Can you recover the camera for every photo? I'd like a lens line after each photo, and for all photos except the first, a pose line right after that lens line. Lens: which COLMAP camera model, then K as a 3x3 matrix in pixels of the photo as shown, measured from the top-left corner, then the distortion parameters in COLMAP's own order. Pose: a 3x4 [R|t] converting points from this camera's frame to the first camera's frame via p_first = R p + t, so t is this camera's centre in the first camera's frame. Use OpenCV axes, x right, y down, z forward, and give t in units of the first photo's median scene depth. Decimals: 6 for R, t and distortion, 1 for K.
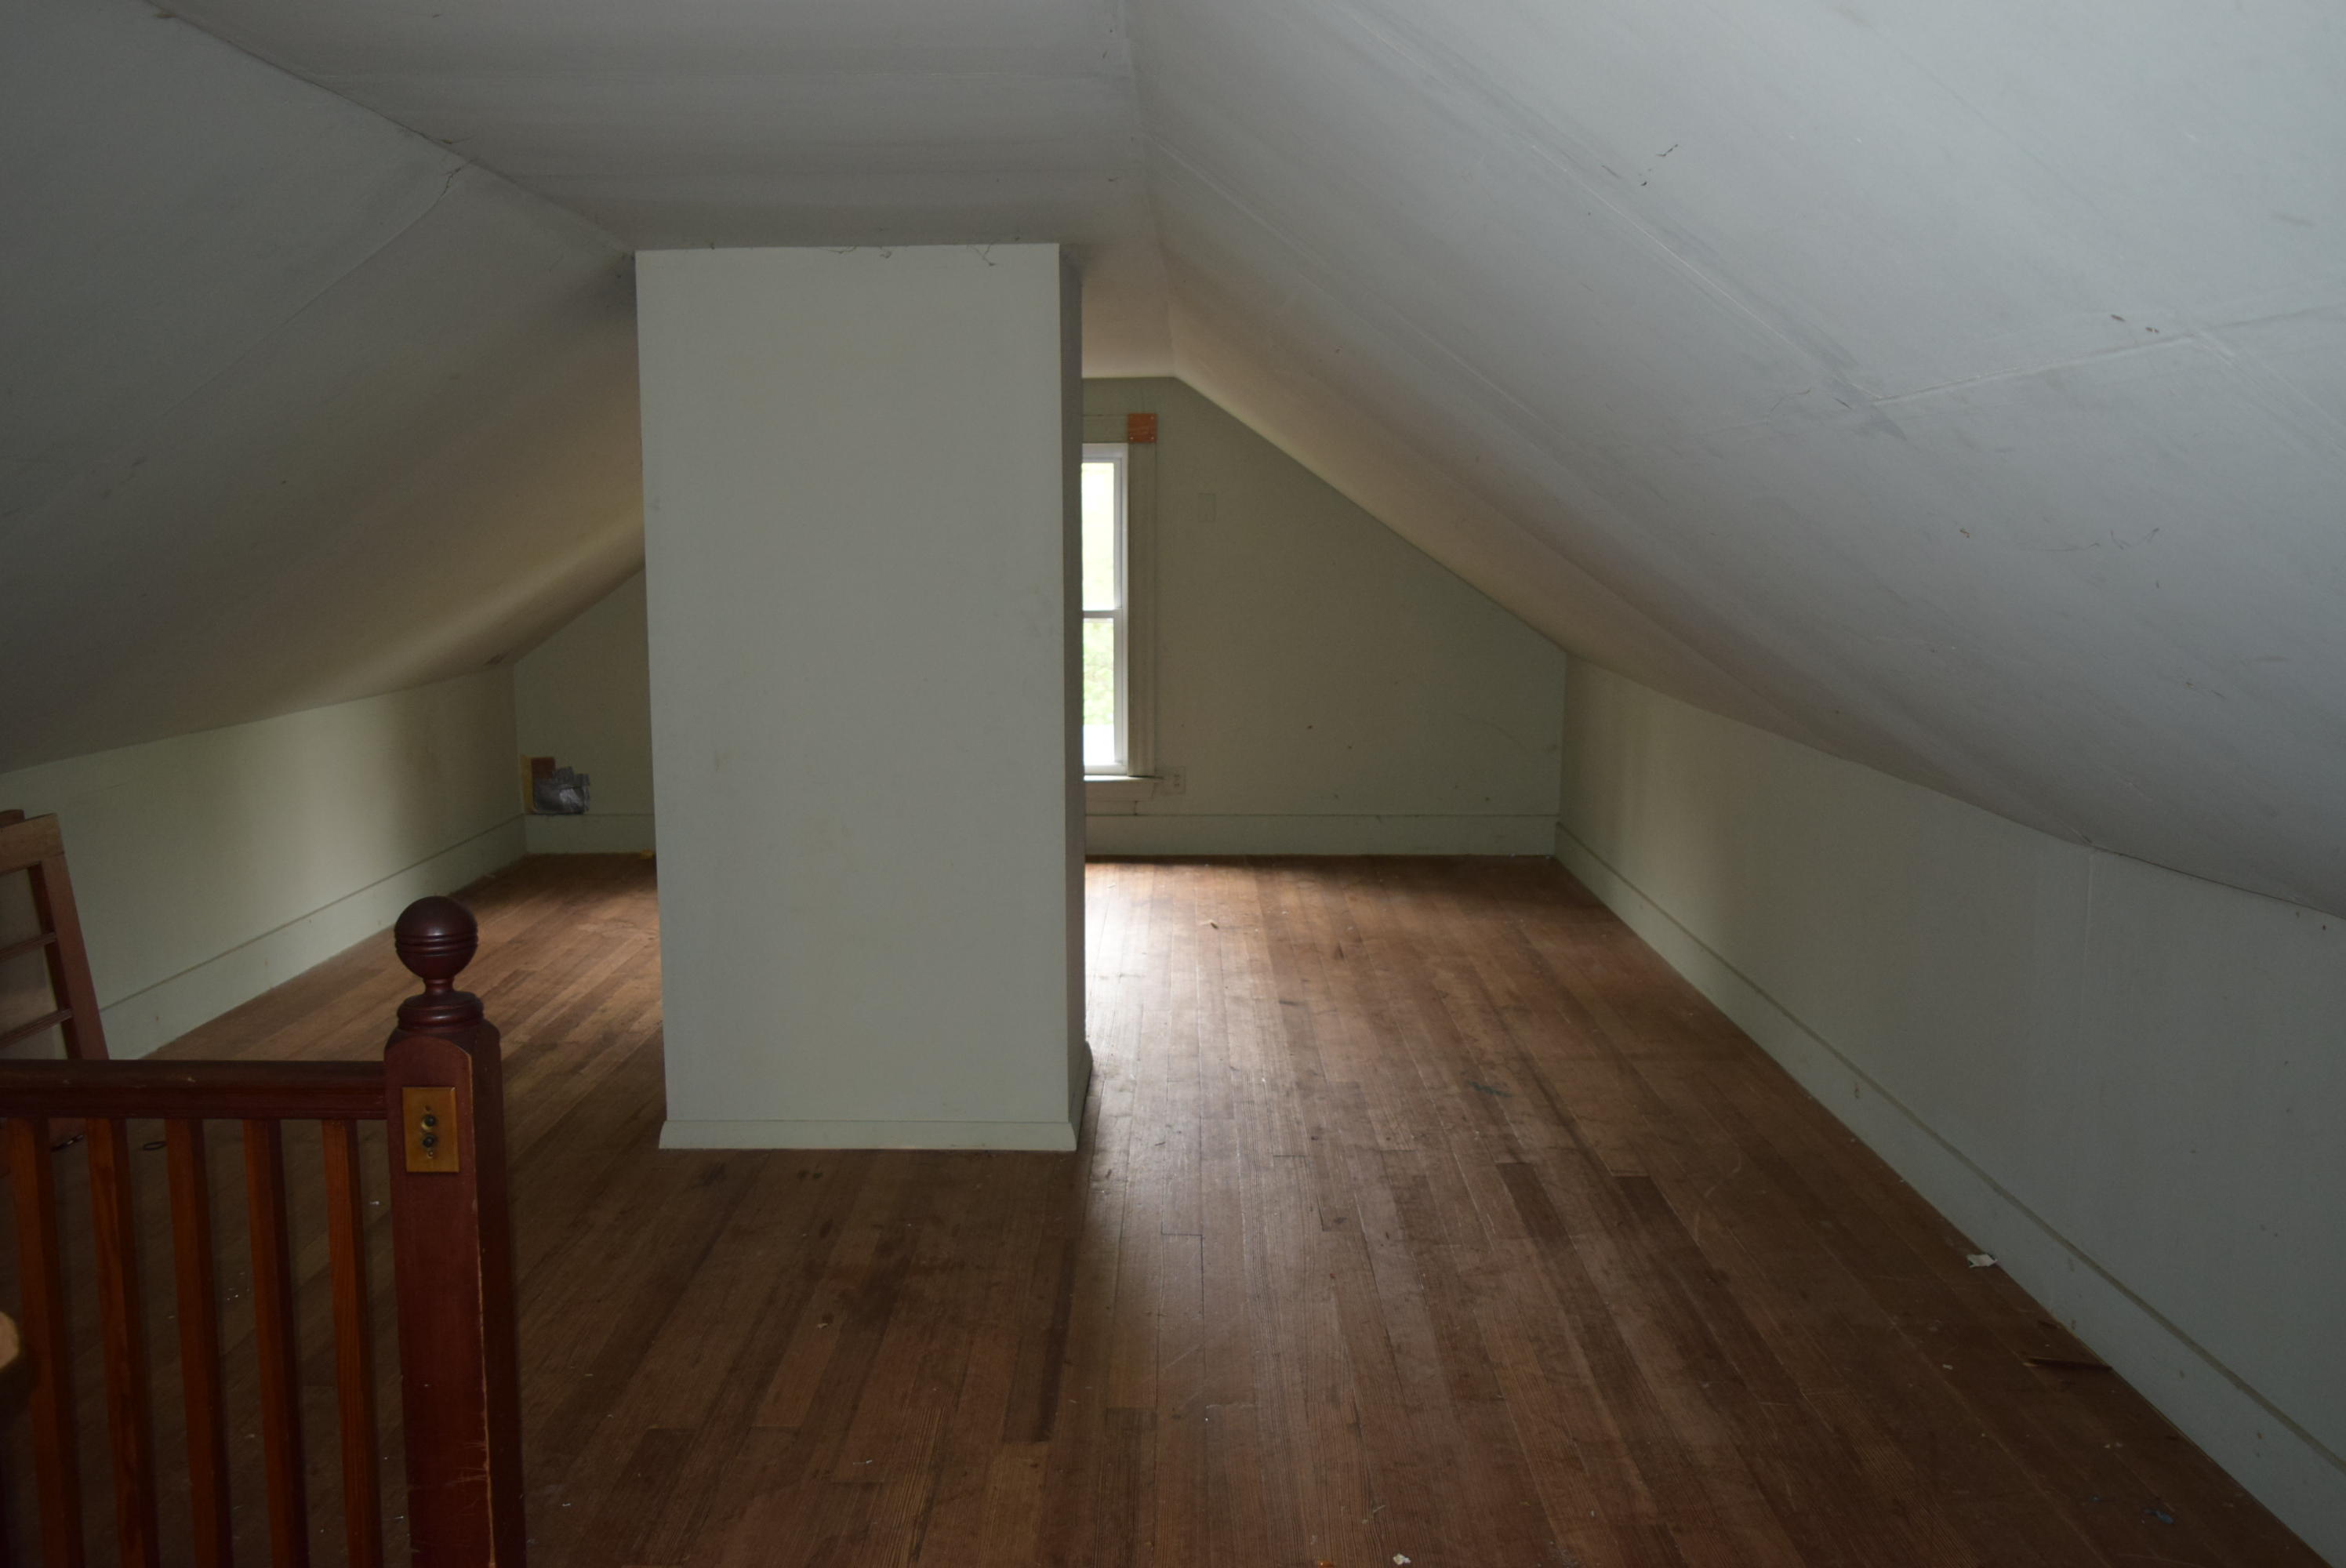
lens RADIAL K [[1821.3, 0, 1173.0], [0, 1821.3, 784.0], [0, 0, 1]] dist [-0.006789, -0.004572]
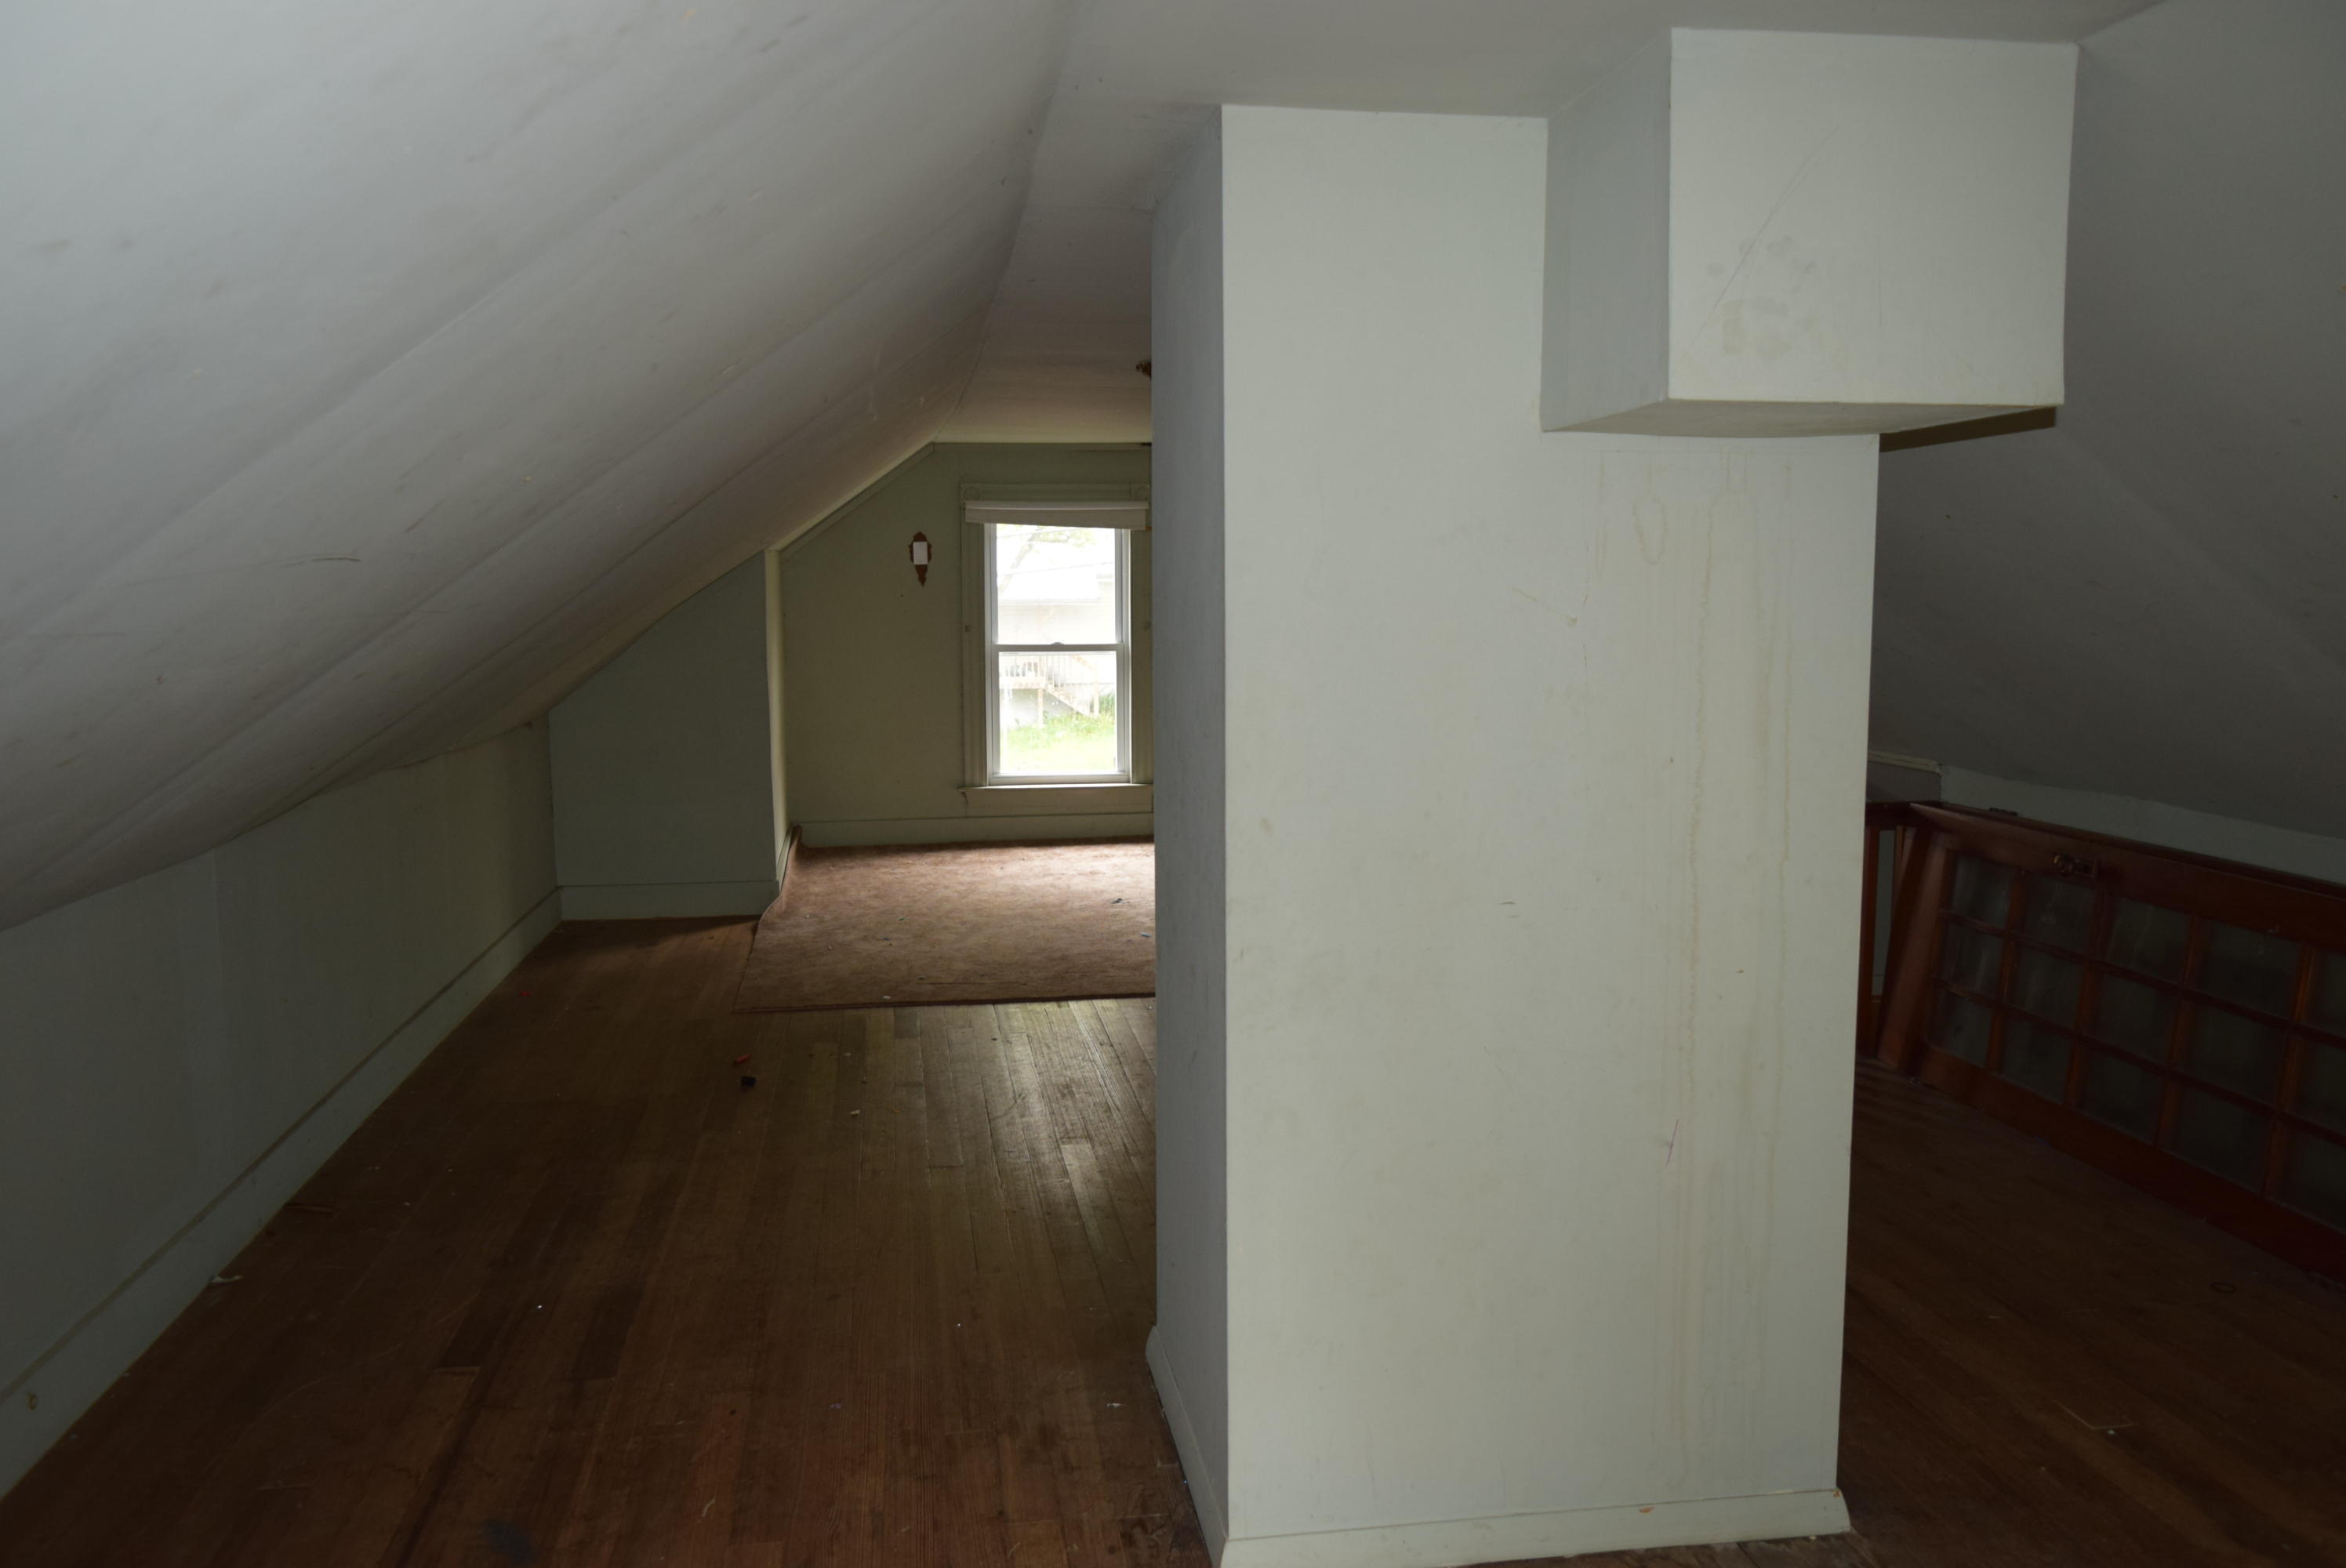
lens RADIAL K [[1821.3, 0, 1173.0], [0, 1821.3, 784.0], [0, 0, 1]] dist [-0.006789, -0.004572]
pose [[-0.986818, 0.032804, -0.158472, 0.056827], [-0.007775, 0.968498, 0.248899, -0.244429], [0.161644, 0.246851, -0.955477, 1.784360]]
